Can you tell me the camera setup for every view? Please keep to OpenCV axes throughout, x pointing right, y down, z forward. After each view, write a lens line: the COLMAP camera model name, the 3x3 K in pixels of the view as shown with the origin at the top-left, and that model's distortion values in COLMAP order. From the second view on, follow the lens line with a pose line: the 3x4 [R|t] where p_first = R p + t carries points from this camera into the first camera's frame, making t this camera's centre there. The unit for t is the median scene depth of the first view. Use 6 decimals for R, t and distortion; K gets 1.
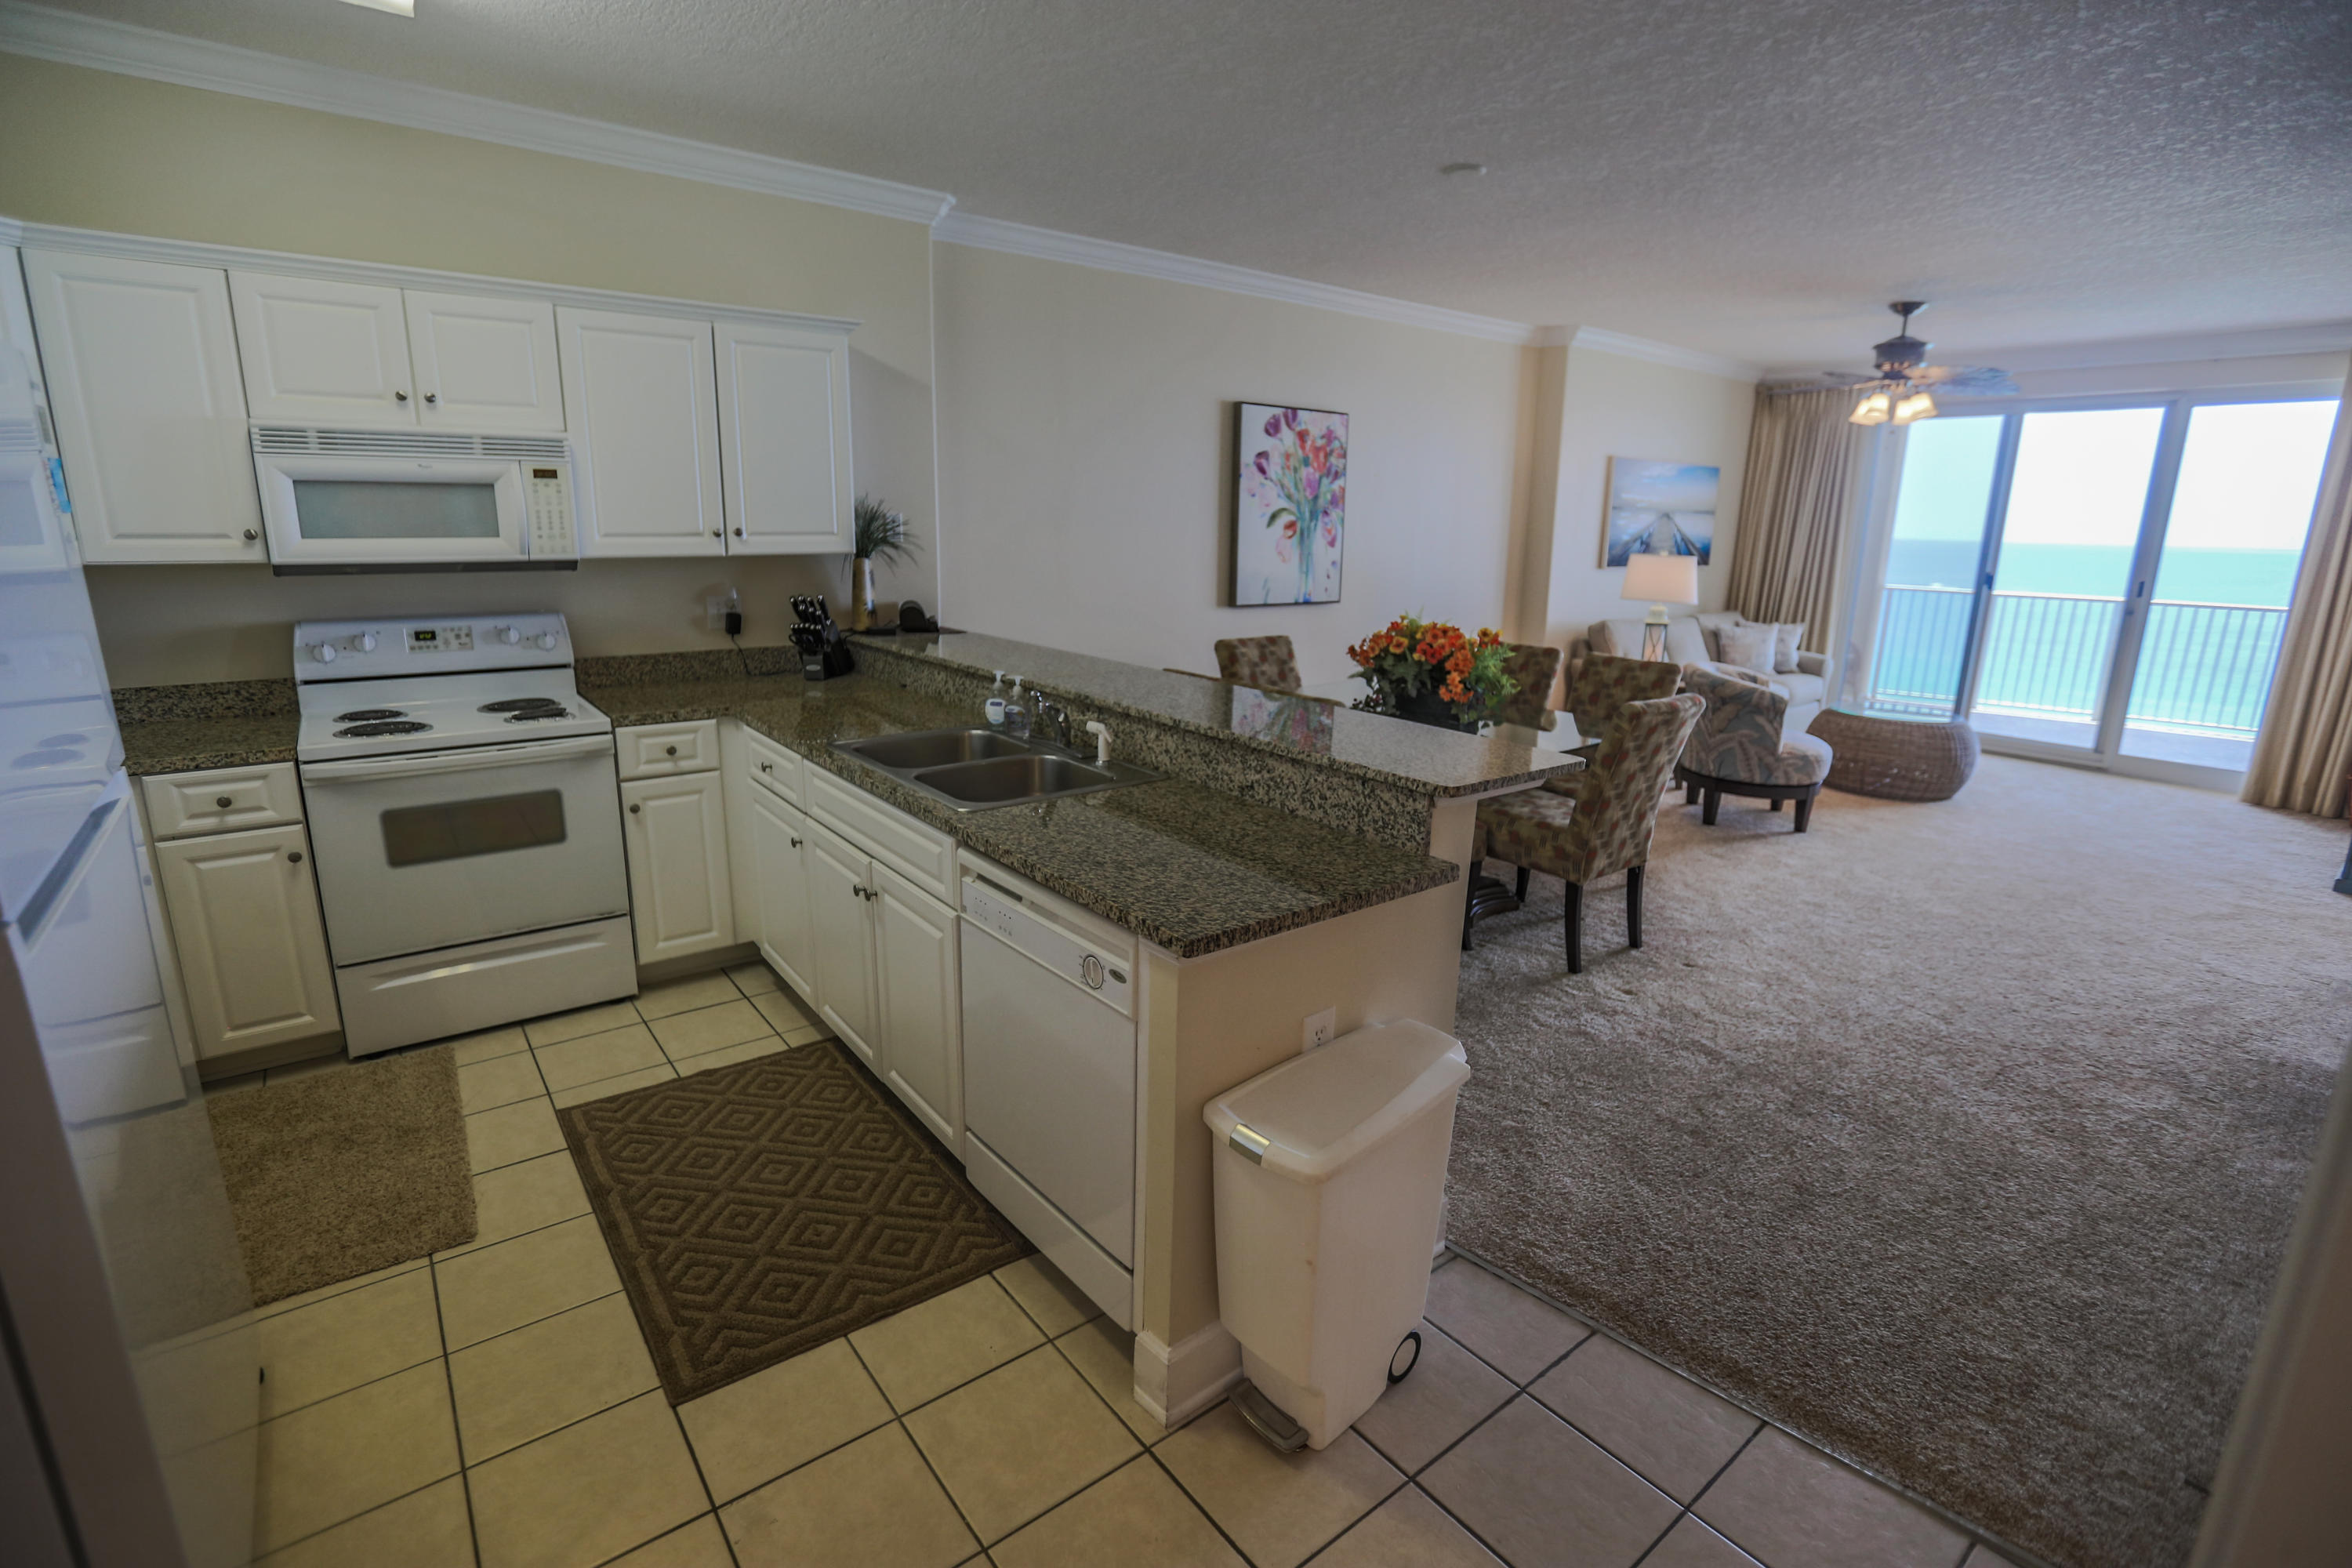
lens RADIAL K [[1087.0, 0, 1164.6], [0, 1087.0, 769.8], [0, 0, 1]] dist [-0.051705, 0.022413]
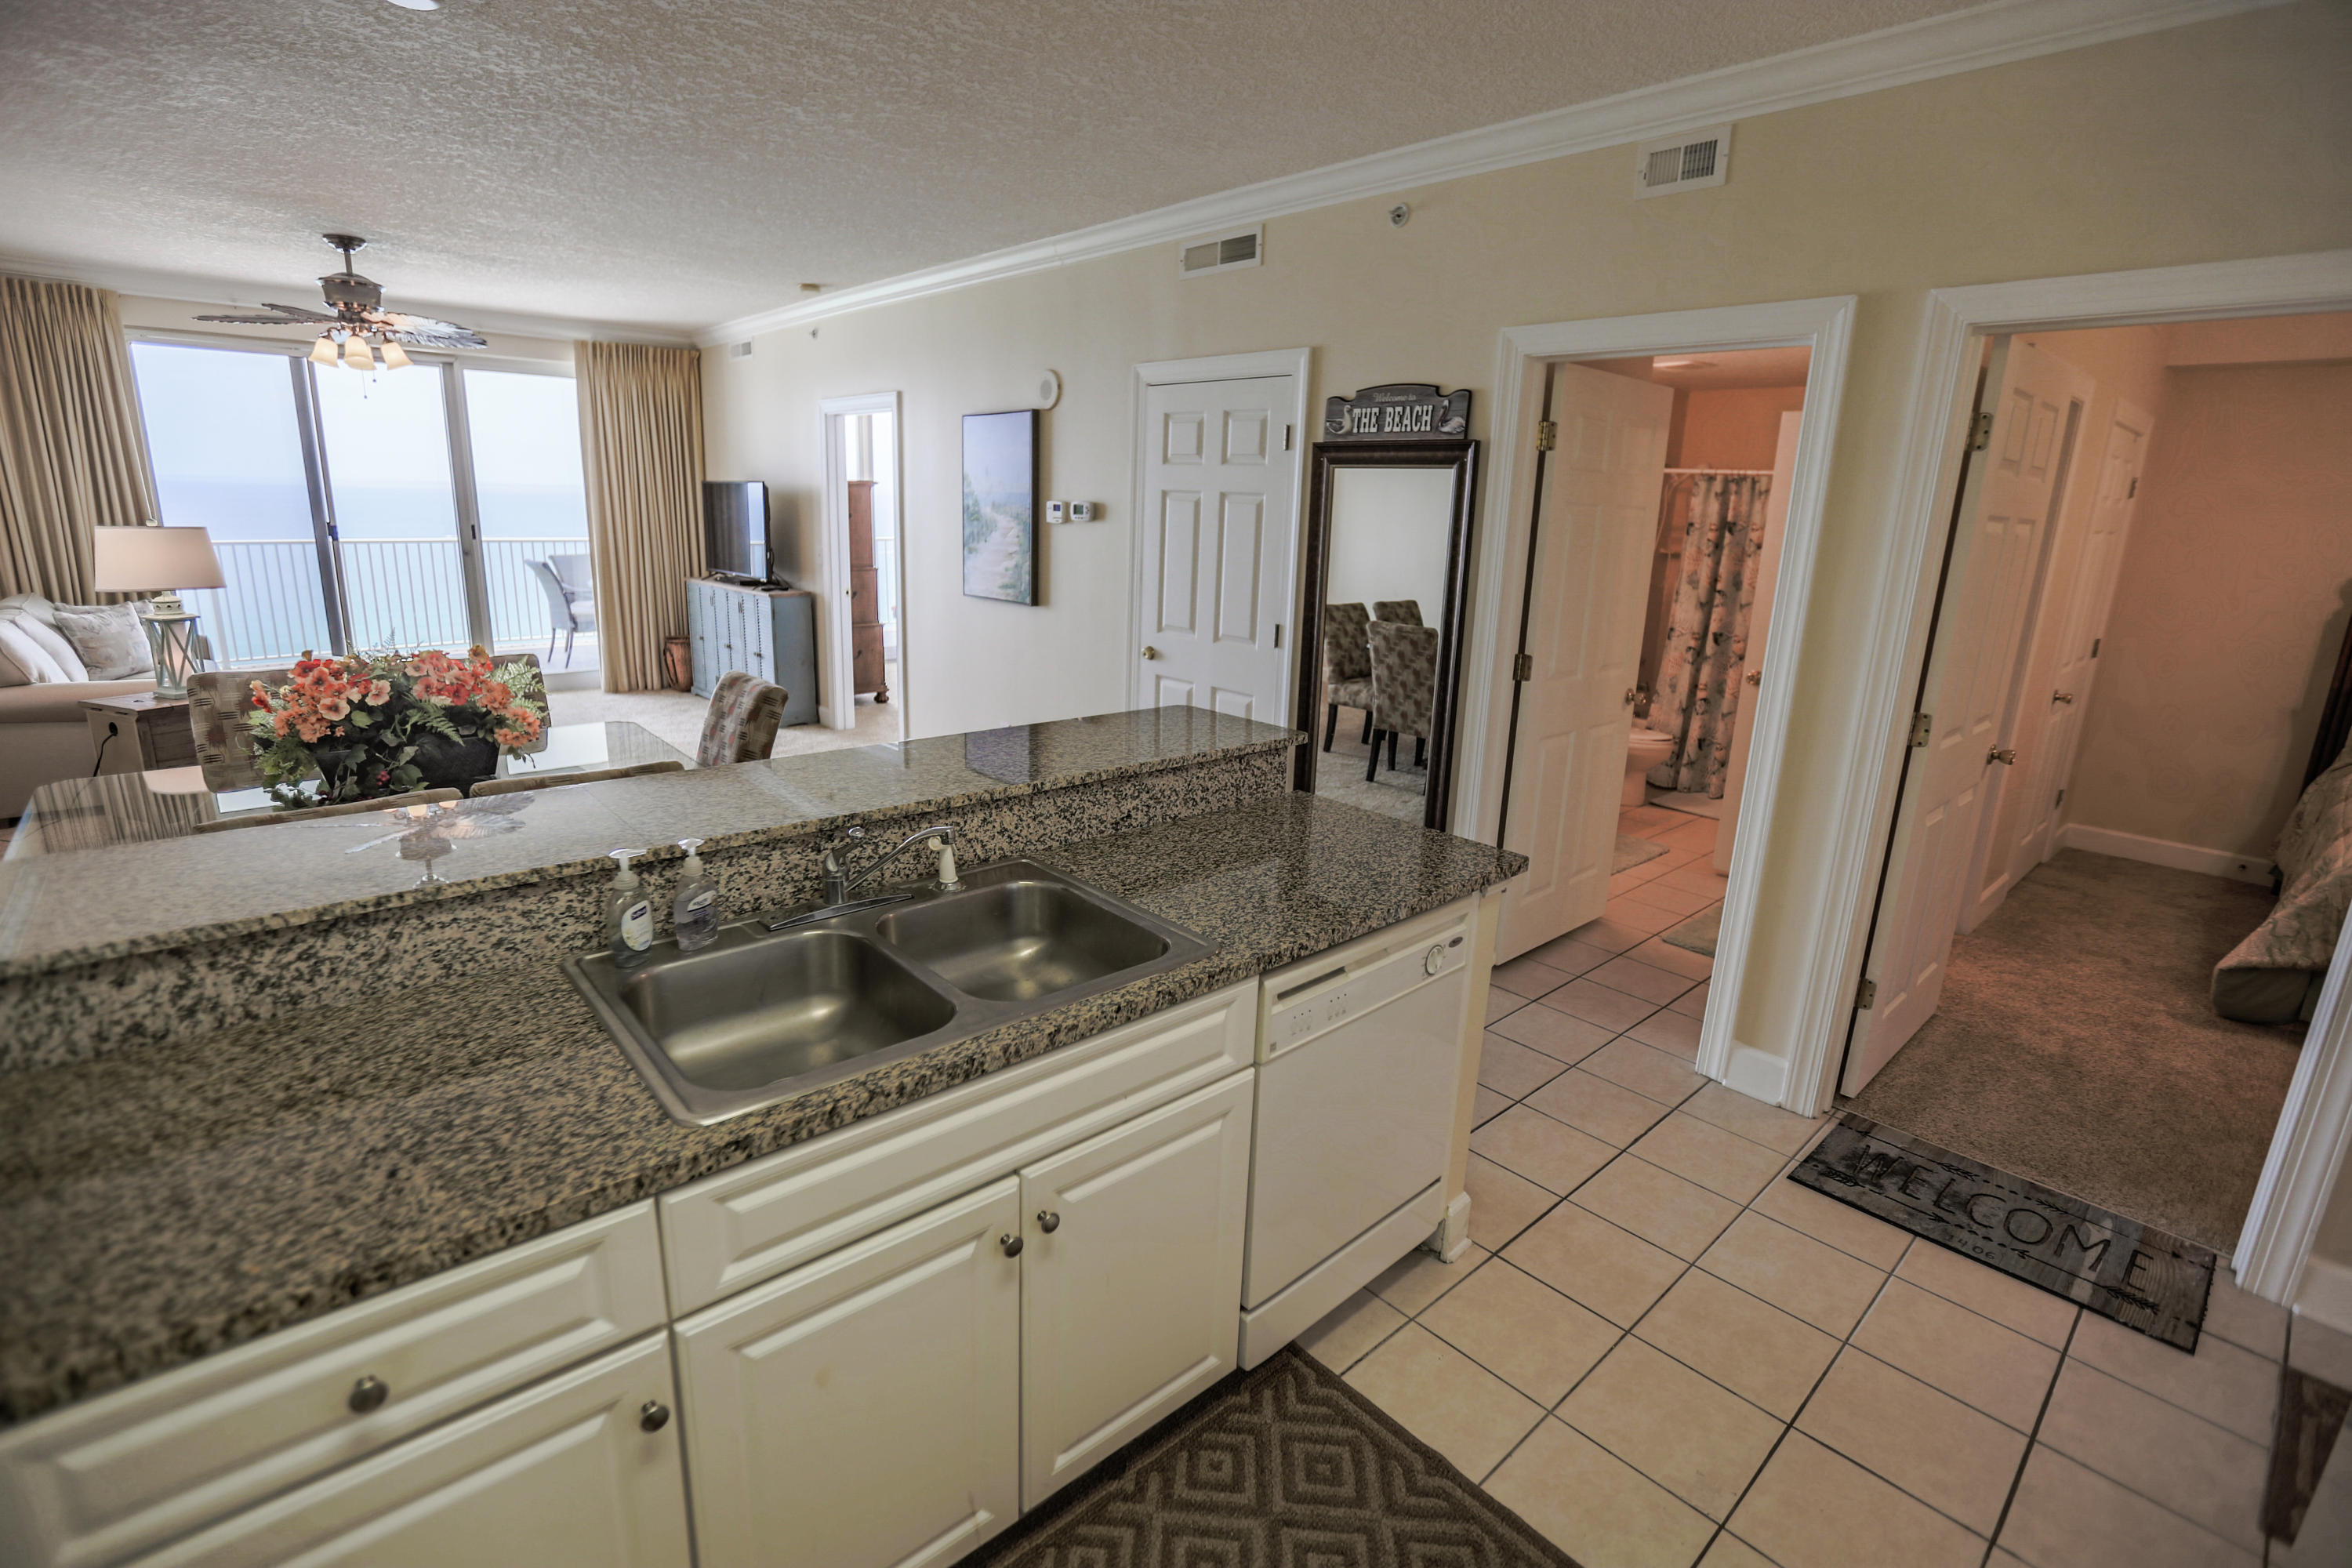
lens RADIAL K [[1085.4, 0, 1175.0], [0, 1085.4, 768.1], [0, 0, 1]] dist [-0.046660, 0.013548]
pose [[-0.078764, -0.261901, 0.961875, -0.801808], [0.191160, 0.943000, 0.272415, -0.266981], [-0.978394, 0.205329, -0.024210, 0.942809]]
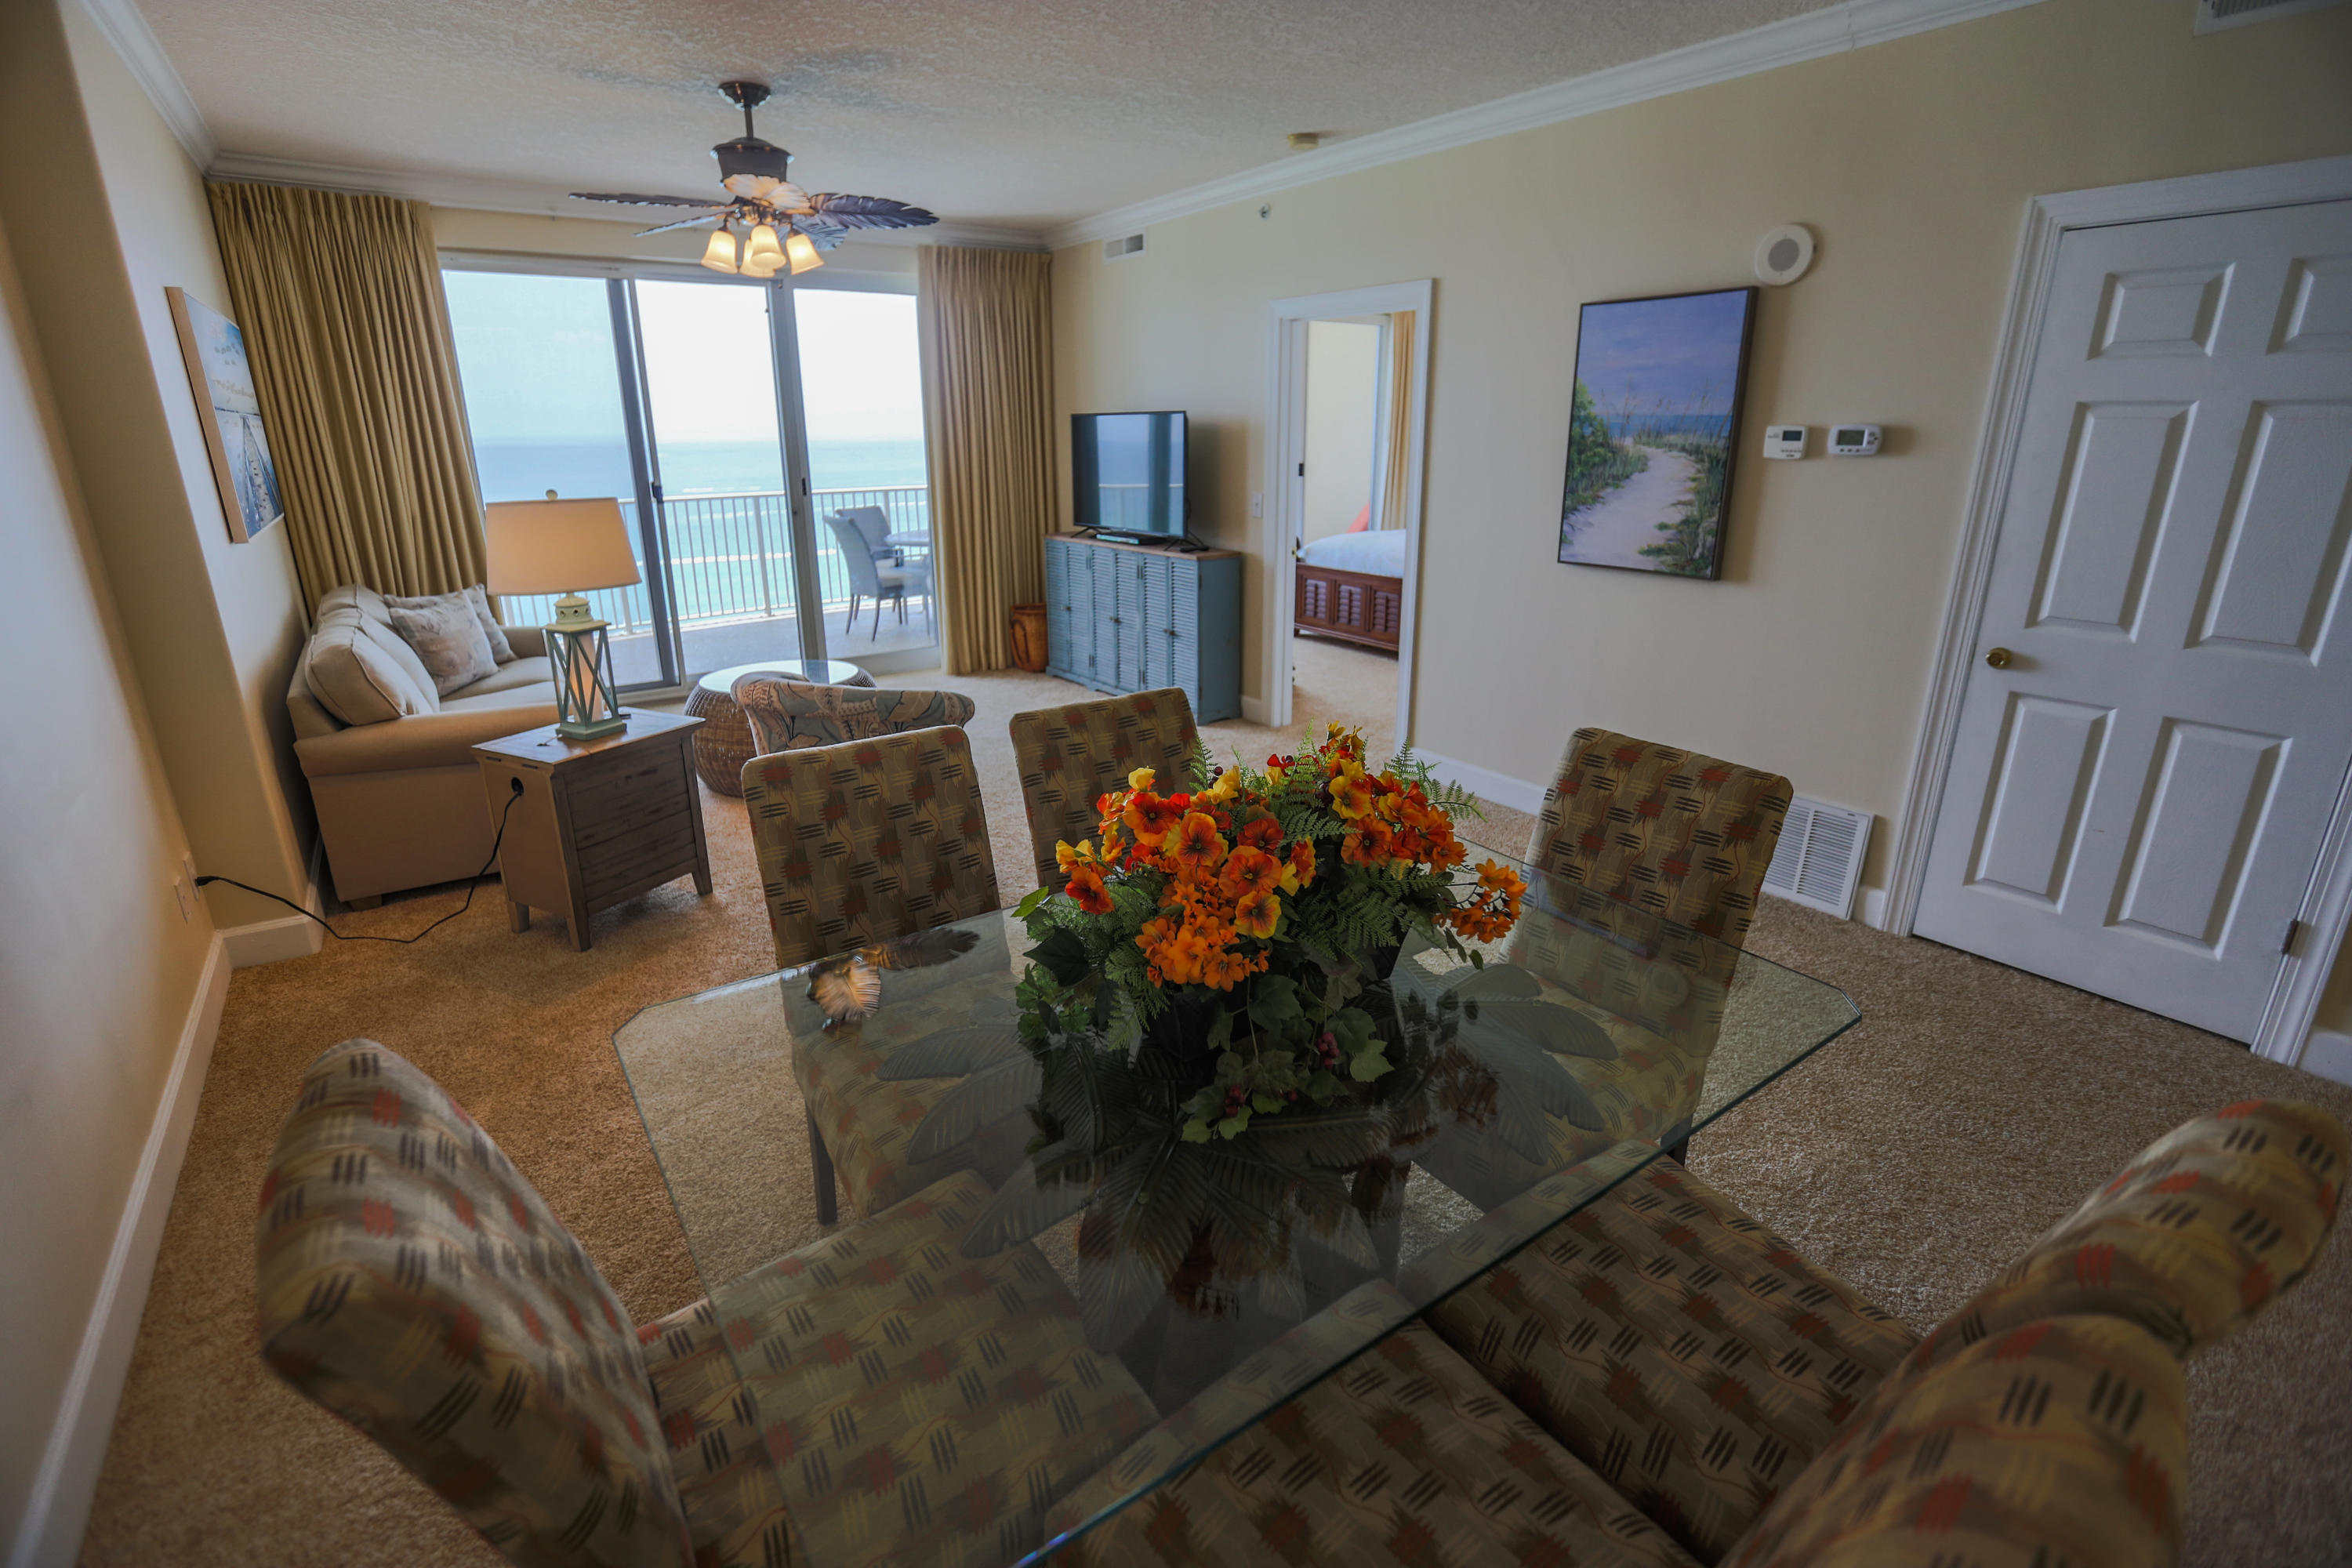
lens RADIAL K [[1087.0, 0, 1164.6], [0, 1087.0, 769.8], [0, 0, 1]] dist [-0.051705, 0.022413]
pose [[0.042541, -0.323155, 0.945389, -0.127814], [0.232692, 0.923429, 0.305178, -0.425005], [-0.971620, 0.207002, 0.114479, 1.727767]]
